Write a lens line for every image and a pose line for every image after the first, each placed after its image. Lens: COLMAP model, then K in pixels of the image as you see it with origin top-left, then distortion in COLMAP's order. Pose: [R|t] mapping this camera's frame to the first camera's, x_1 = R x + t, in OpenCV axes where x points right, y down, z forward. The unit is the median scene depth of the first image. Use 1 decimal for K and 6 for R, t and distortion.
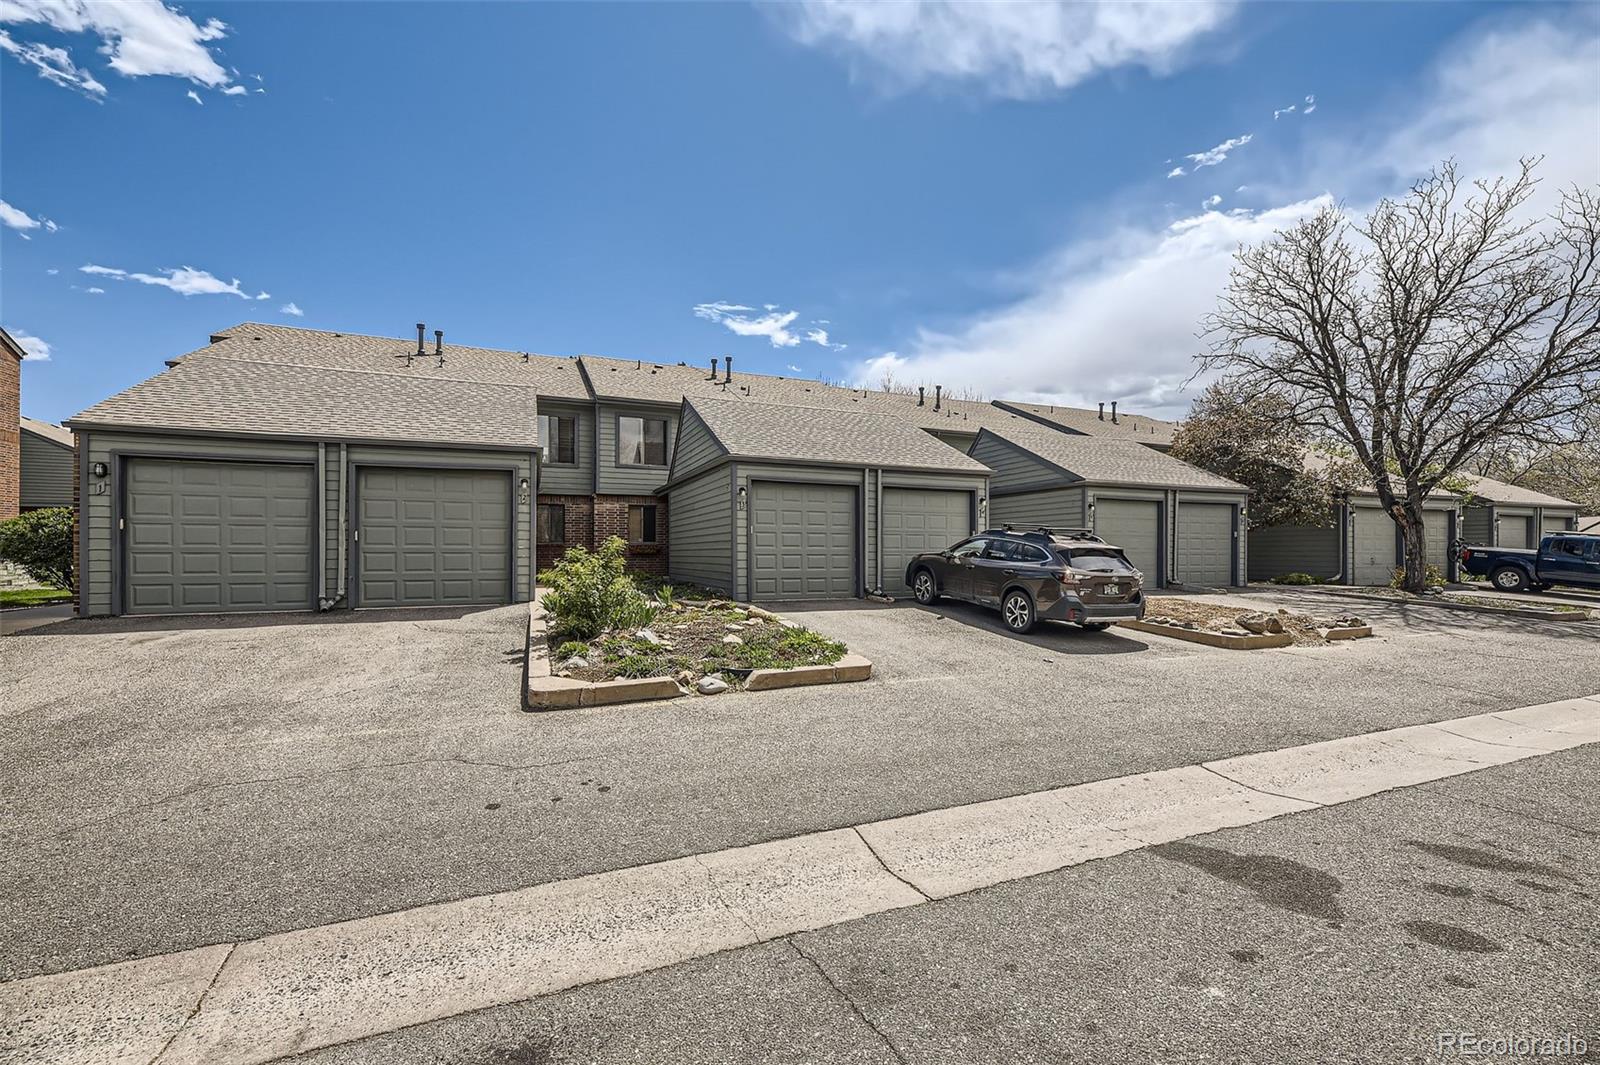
lens RADIAL K [[647.3, 0, 809.5], [0, 647.3, 548.4], [0, 0, 1]] dist [0.003711, -0.000157]
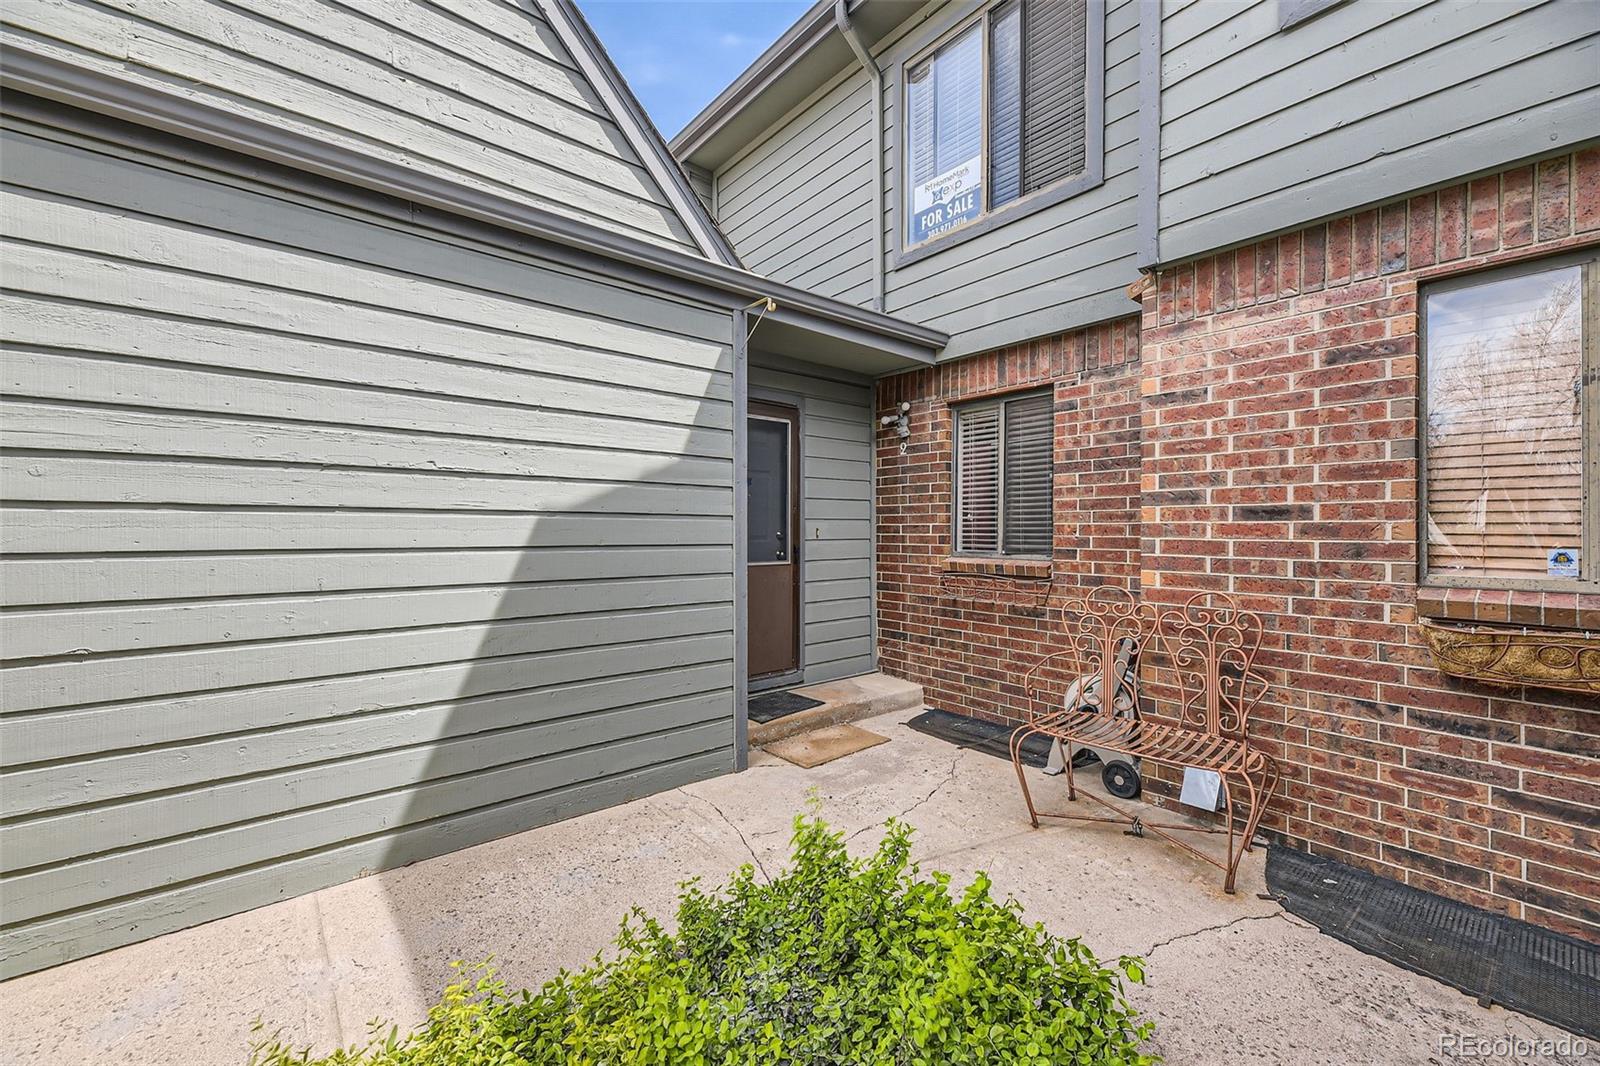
lens RADIAL K [[647.3, 0, 798.4], [0, 647.3, 525.5], [0, 0, 1]] dist [0.003711, -0.000157]
pose [[0.294962, -0.010678, -0.955449, -0.286943], [0.008169, 0.999929, -0.008653, -0.028646], [0.955474, -0.005253, 0.295028, 1.257105]]
